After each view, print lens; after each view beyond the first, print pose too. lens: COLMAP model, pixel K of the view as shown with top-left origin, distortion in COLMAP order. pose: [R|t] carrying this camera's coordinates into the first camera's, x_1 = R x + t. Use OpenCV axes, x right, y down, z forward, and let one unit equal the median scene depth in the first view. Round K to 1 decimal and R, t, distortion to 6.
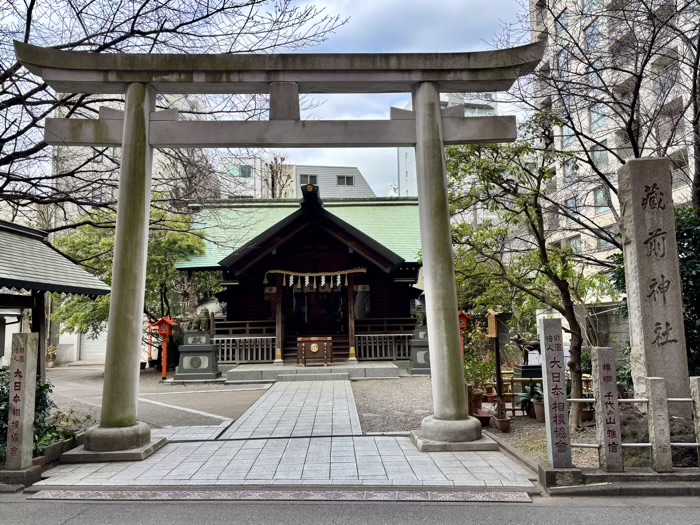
lens RADIAL K [[523.9, 0, 350.0], [0, 523.9, 262.5], [0, 0, 1]] dist [0.006945, 0.000730]
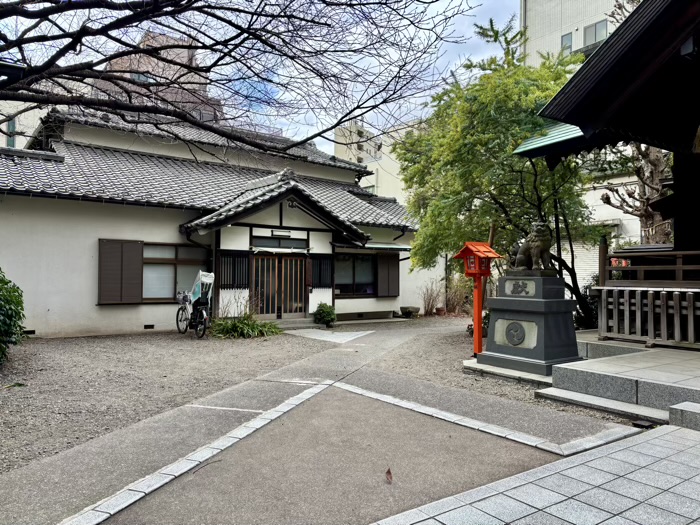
lens RADIAL K [[523.9, 0, 350.0], [0, 523.9, 262.5], [0, 0, 1]] dist [0.006945, 0.000730]
pose [[0.555298, 0.005924, -0.831631, 0.019854], [0.082445, 0.994657, 0.062135, 0.070312], [0.827555, -0.103067, 0.551842, 0.523610]]
